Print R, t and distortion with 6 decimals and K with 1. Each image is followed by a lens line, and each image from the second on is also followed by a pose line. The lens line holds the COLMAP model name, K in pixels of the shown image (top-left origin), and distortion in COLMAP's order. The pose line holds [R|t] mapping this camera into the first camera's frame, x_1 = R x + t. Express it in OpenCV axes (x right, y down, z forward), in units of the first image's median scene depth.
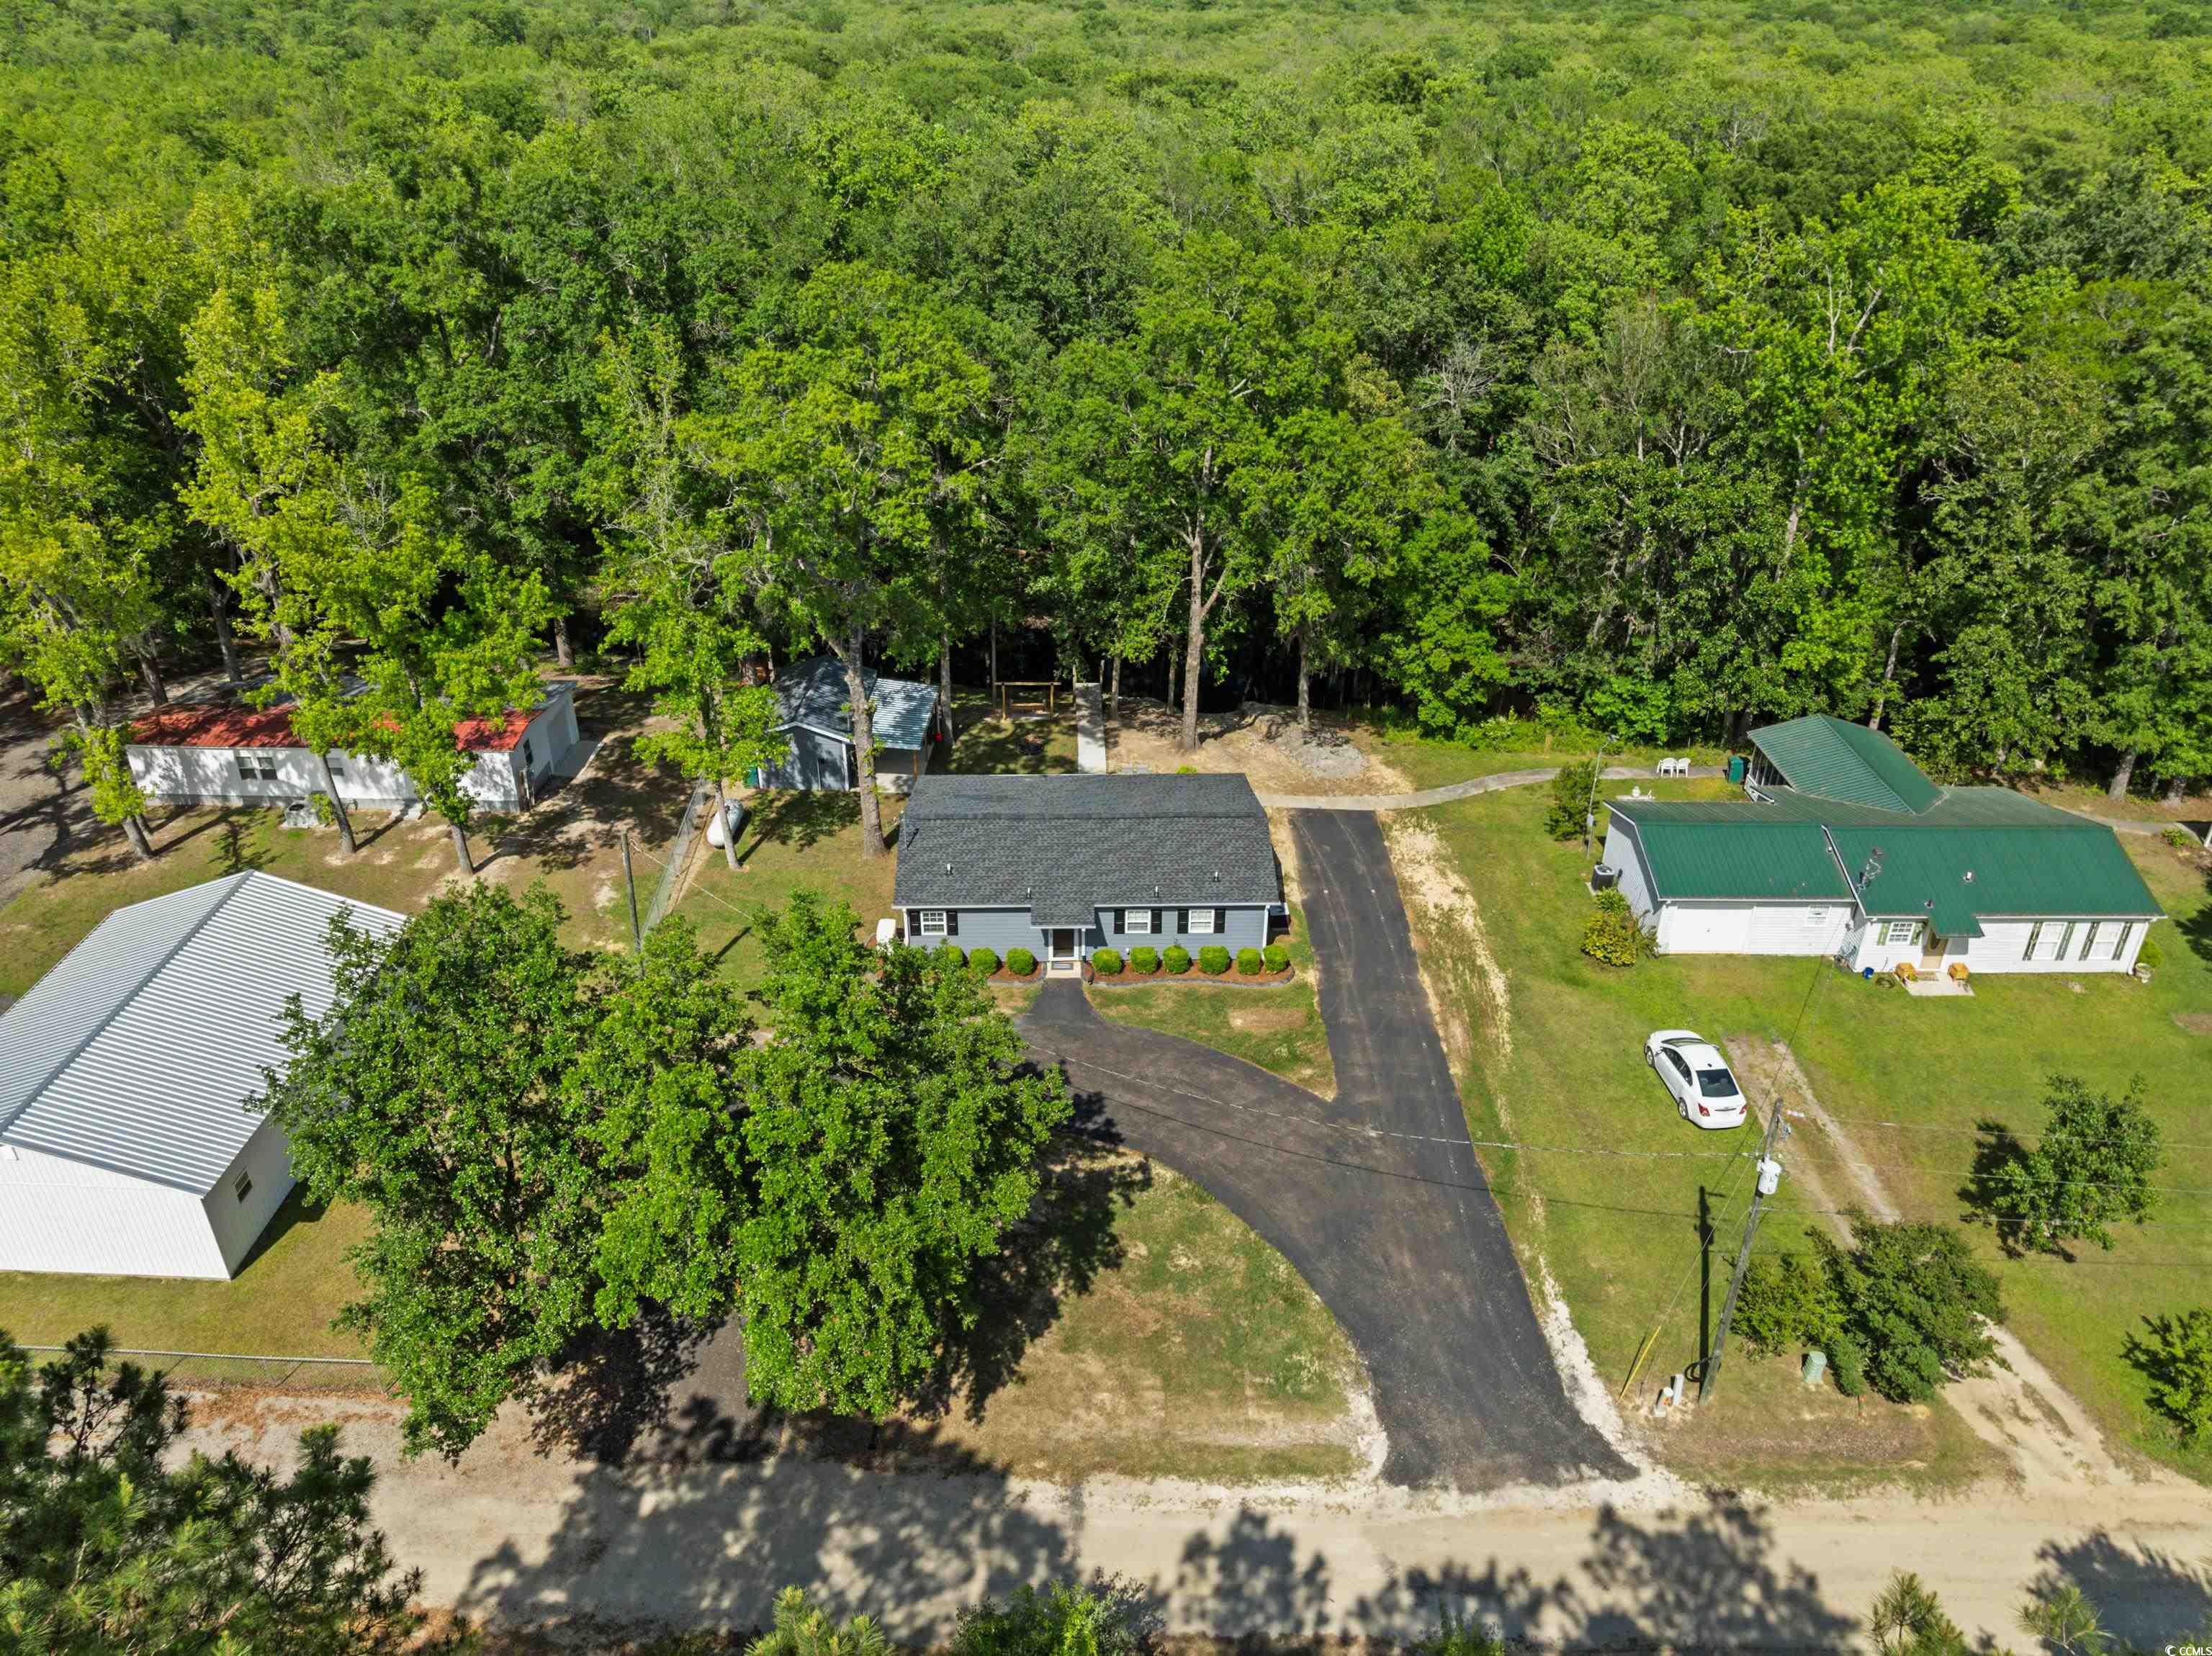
lens RADIAL K [[1553.6, 0, 1100.5], [0, 1553.6, 821.7], [0, 0, 1]] dist [-0.032541, -0.004210]
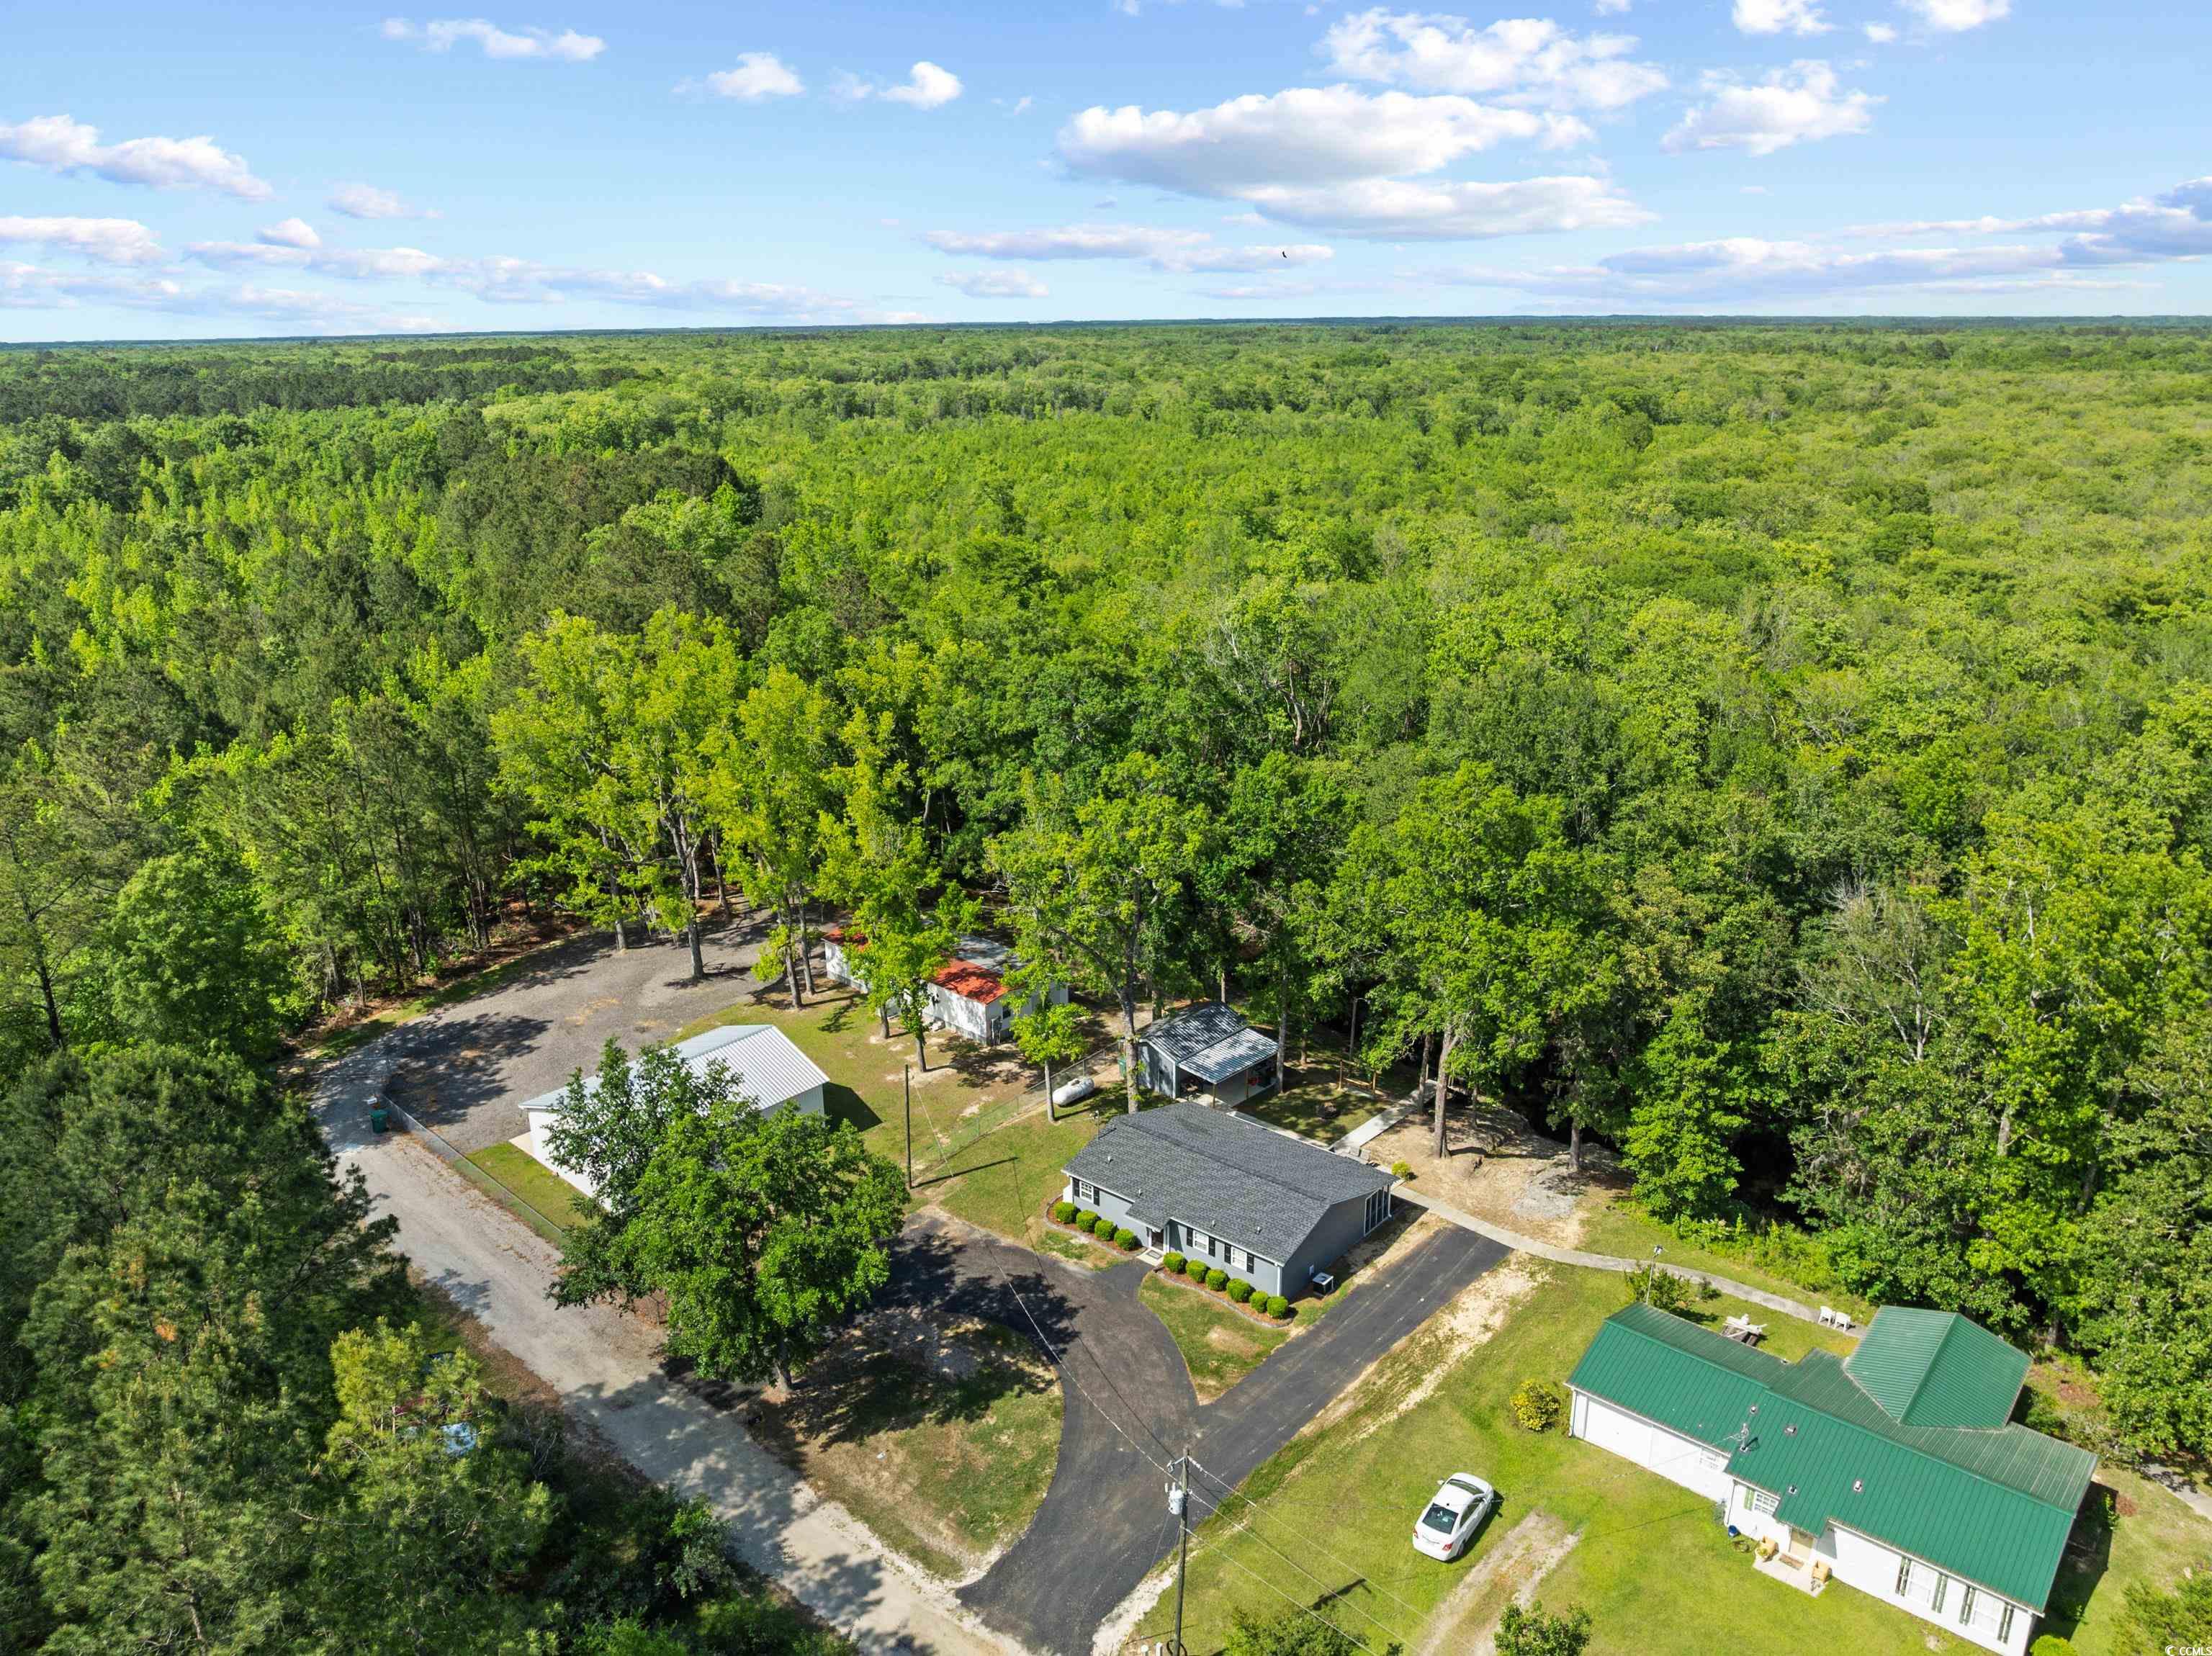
lens RADIAL K [[1553.6, 0, 1101.2], [0, 1553.6, 832.6], [0, 0, 1]] dist [-0.032541, -0.004210]
pose [[0.754137, 0.192722, -0.627802, 1.017442], [-0.306250, 0.948865, -0.076597, -0.199326], [0.580937, 0.250029, 0.774595, -0.268403]]
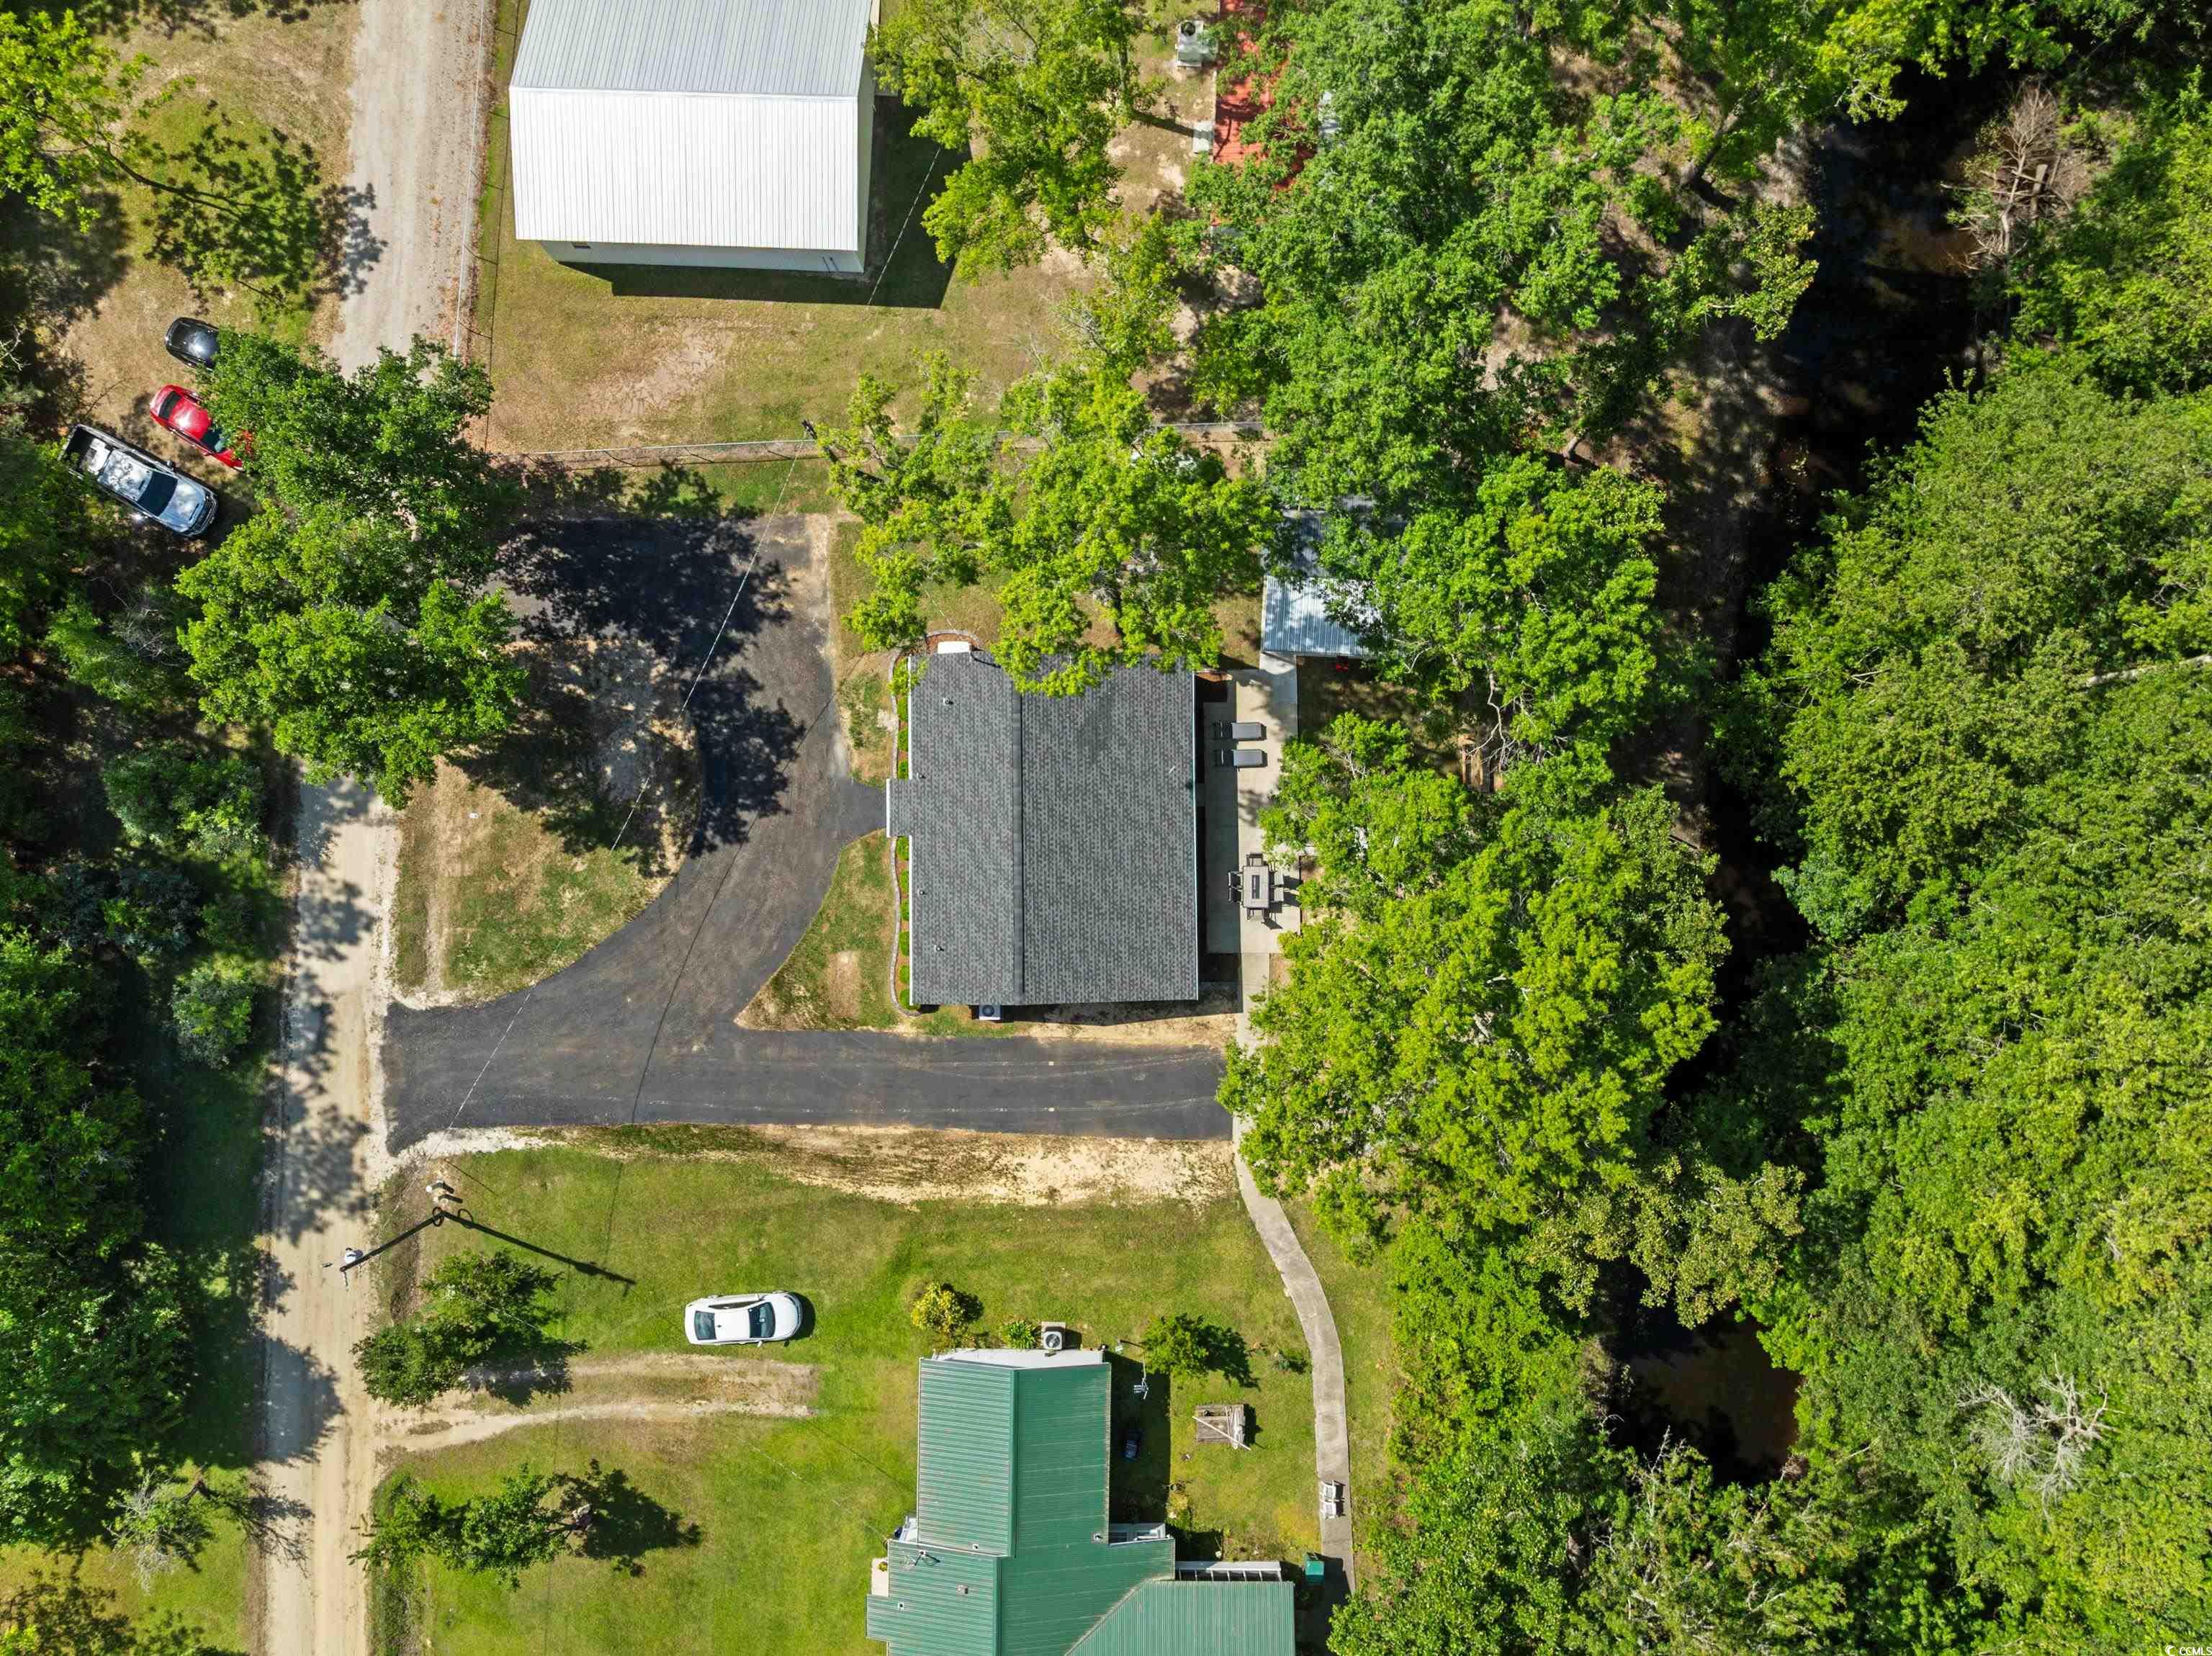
lens RADIAL K [[1553.6, 0, 1106.7], [0, 1553.6, 829.0], [0, 0, 1]] dist [-0.032541, -0.004210]
pose [[-0.012934, 0.998967, -0.043559, 0.050907], [-0.479081, 0.032046, 0.877185, -1.328367], [0.877675, 0.032214, 0.478172, 0.799216]]
